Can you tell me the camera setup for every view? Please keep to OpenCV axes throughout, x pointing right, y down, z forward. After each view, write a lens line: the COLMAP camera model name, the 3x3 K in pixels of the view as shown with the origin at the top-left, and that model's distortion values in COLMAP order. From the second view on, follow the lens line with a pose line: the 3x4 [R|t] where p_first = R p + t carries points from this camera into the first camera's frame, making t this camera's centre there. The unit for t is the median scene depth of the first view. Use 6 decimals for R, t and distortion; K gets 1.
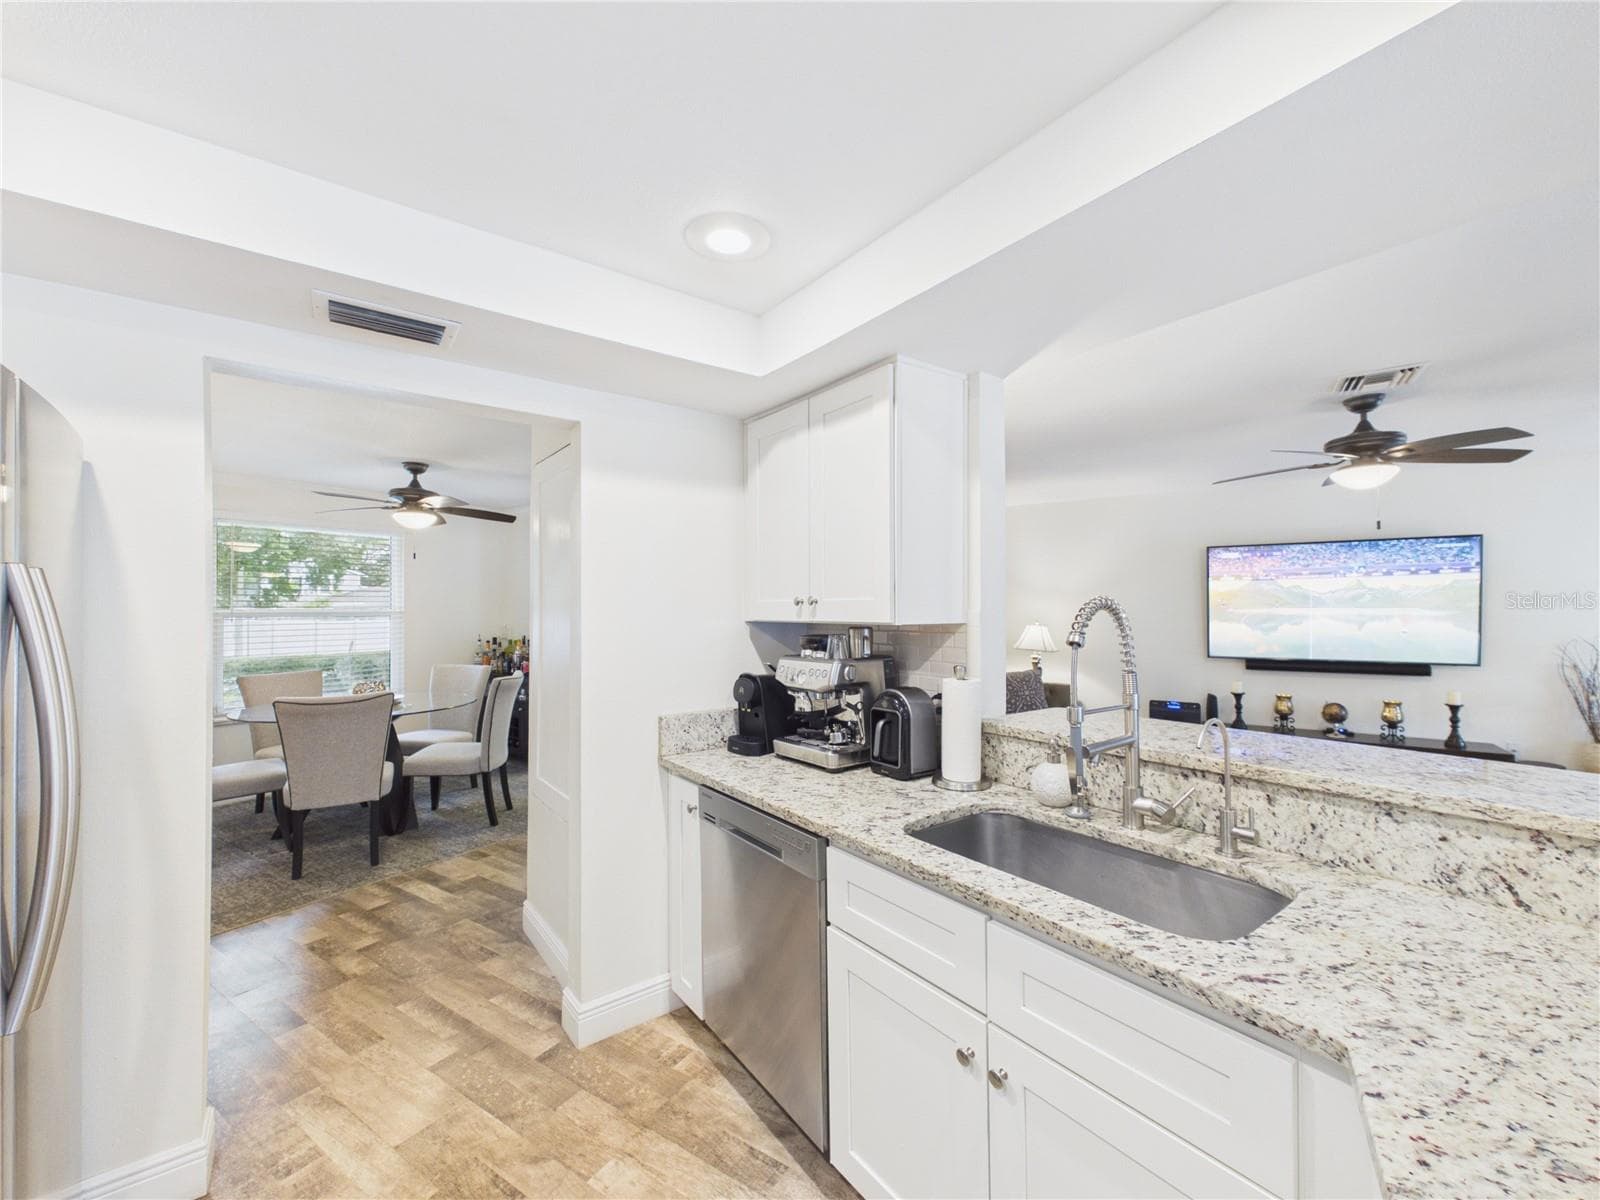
lens RADIAL K [[645.7, 0, 799.7], [0, 645.7, 601.8], [0, 0, 1]] dist [0.001264, 0.000095]
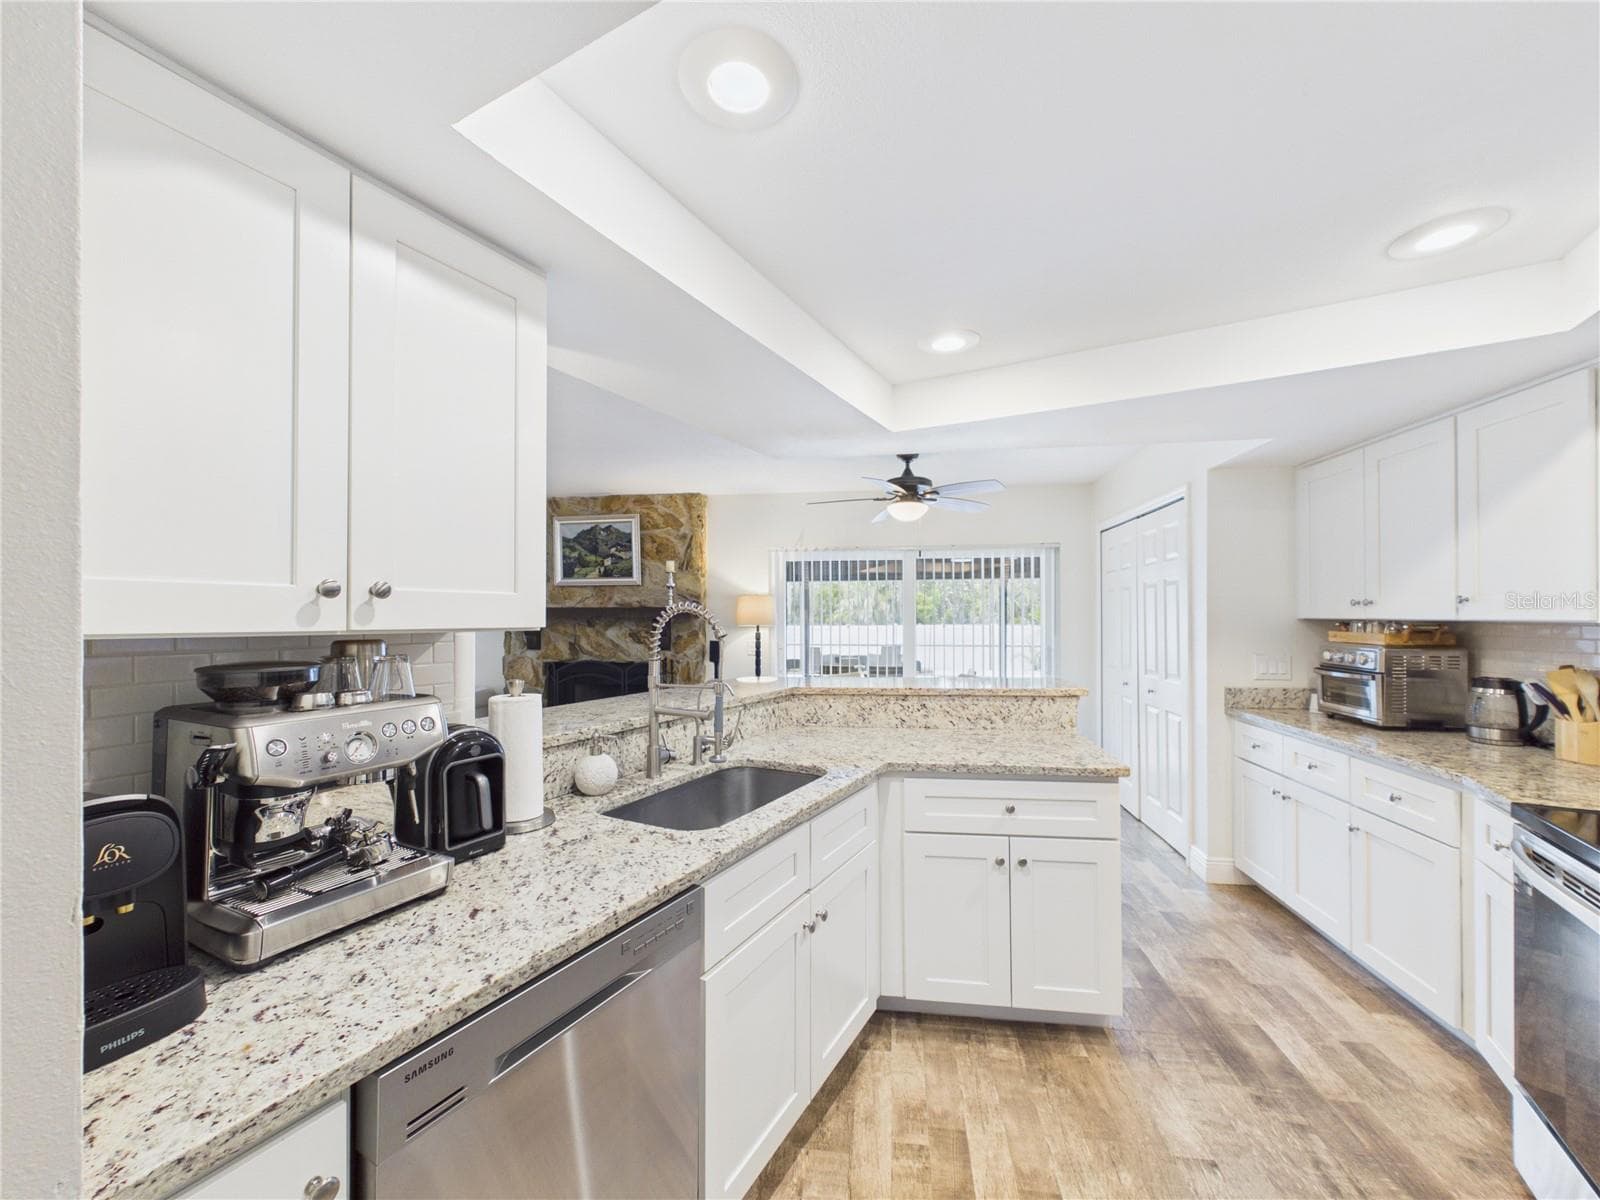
lens RADIAL K [[645.3, 0, 800.9], [0, 645.3, 611.3], [0, 0, 1]] dist [0.001111, 0.000161]
pose [[-0.415597, 0.010970, 0.909483, -0.553574], [-0.009215, 0.999825, -0.016270, 0.019831], [-0.909502, -0.015143, -0.415423, 0.872302]]
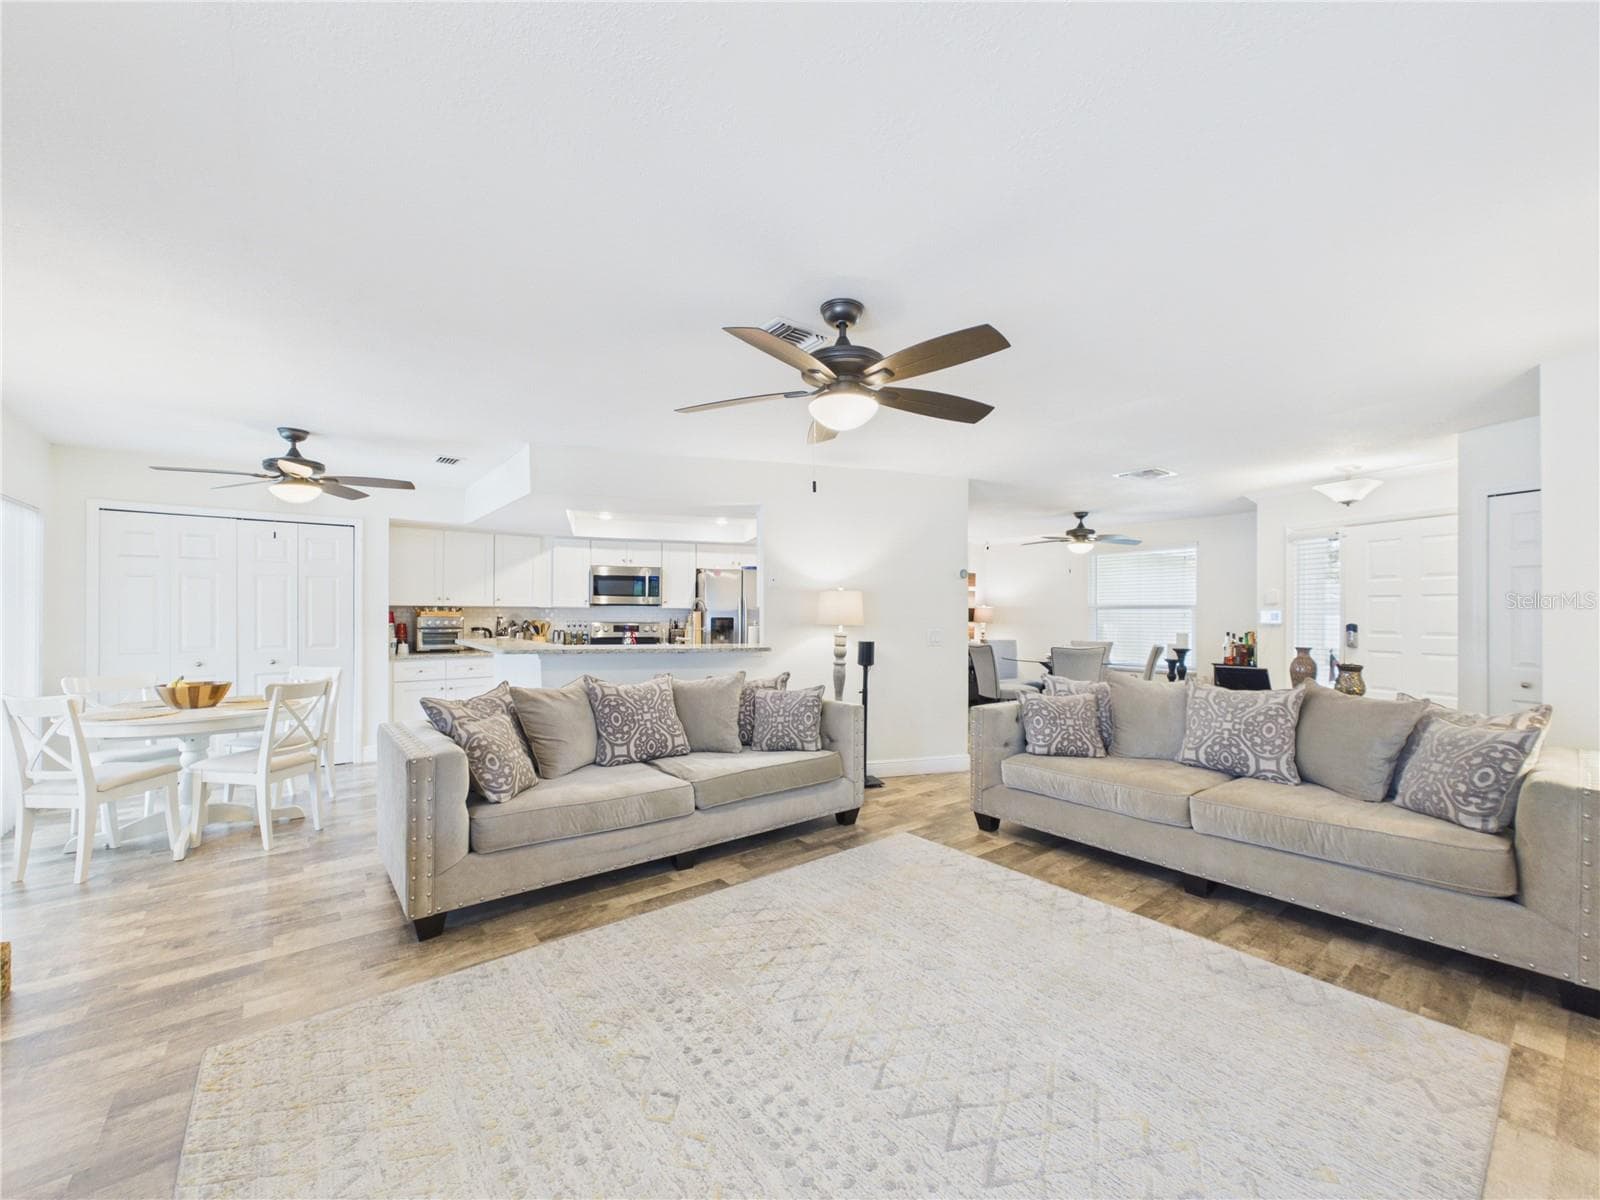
lens RADIAL K [[645.3, 0, 800.9], [0, 645.3, 611.3], [0, 0, 1]] dist [0.001111, 0.000161]
pose [[-0.323105, 0.001827, -0.946361, 2.392934], [0.012041, 0.999925, -0.002181, 0.053785], [0.946287, -0.012100, -0.323103, 1.799796]]
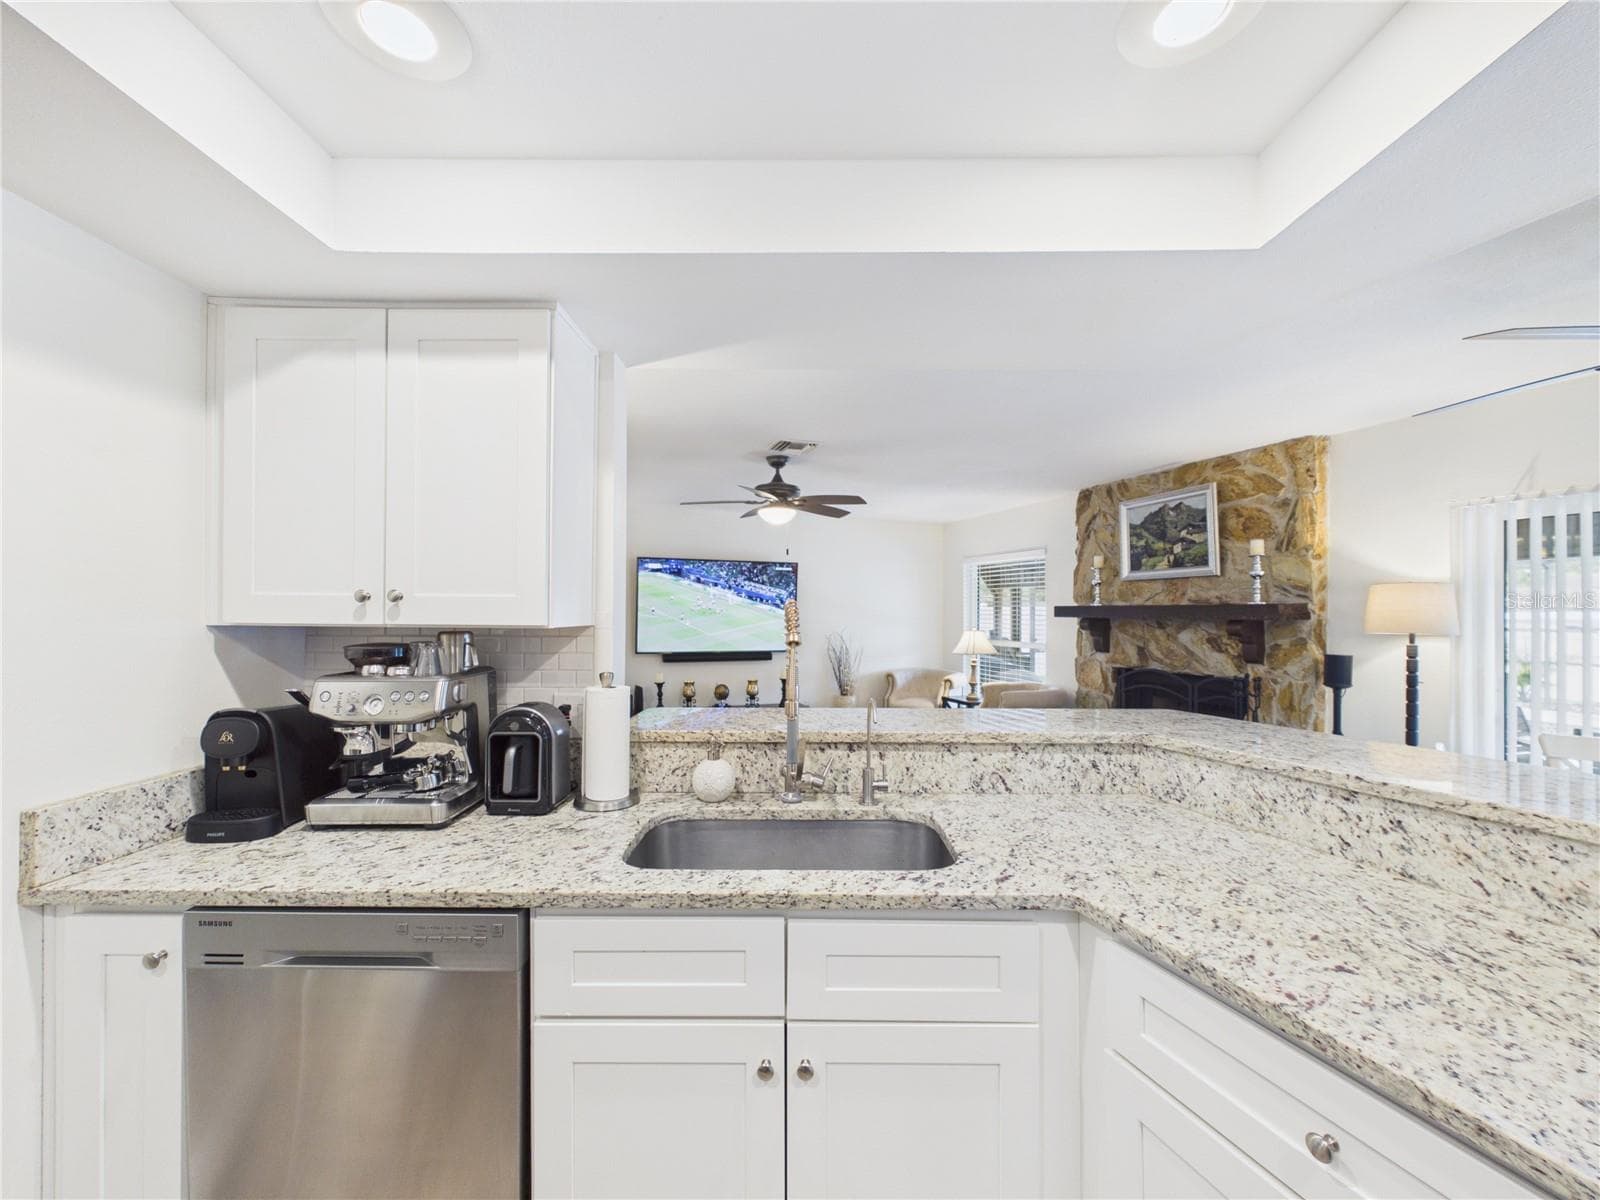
lens RADIAL K [[645.3, 0, 800.9], [0, 645.3, 611.3], [0, 0, 1]] dist [0.001111, 0.000161]
pose [[0.603889, 0.008485, 0.797023, -0.266101], [-0.018383, 0.999826, 0.003284, 0.004683], [-0.796856, -0.016634, 0.603940, 0.205811]]
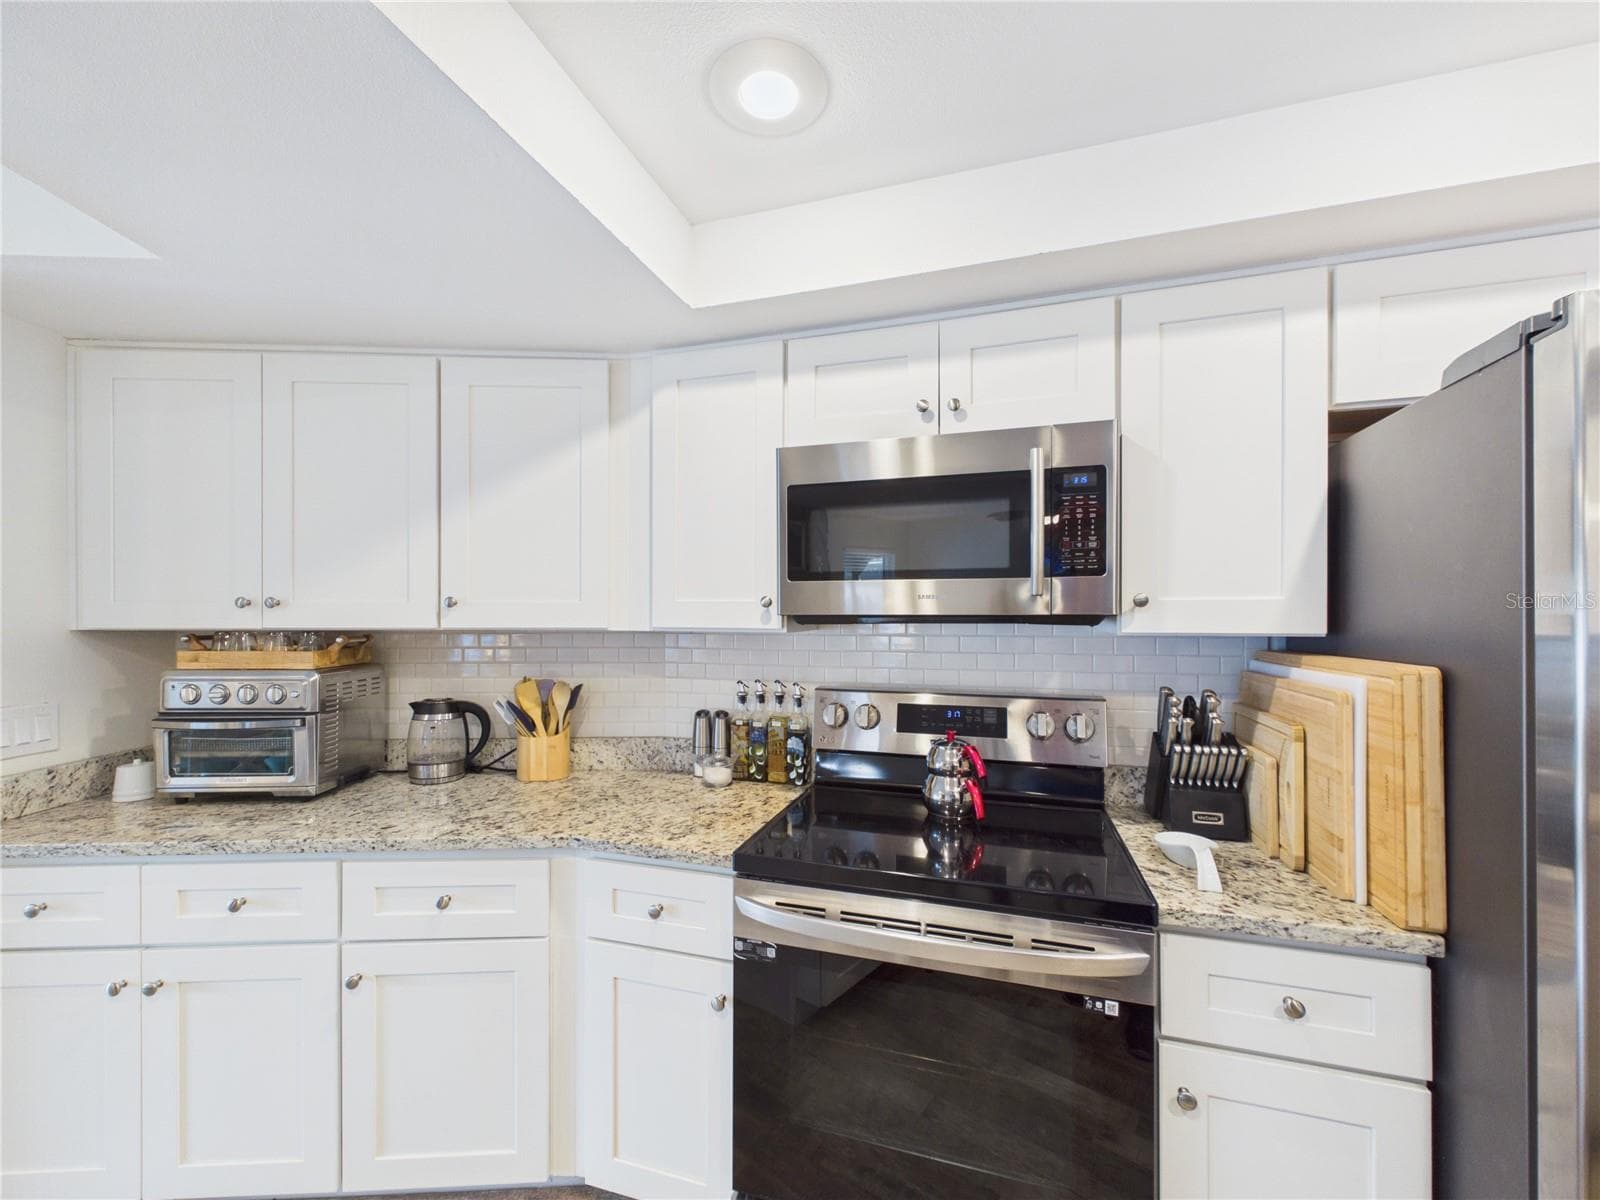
lens RADIAL K [[650.4, 0, 798.9], [0, 650.4, 617.2], [0, 0, 1]] dist [0.000140, 0.000174]
pose [[-0.808917, 0.003876, -0.587910, 0.078971], [0.013315, 0.999843, -0.011729, 0.007296], [0.587772, -0.017316, -0.808841, 0.361932]]
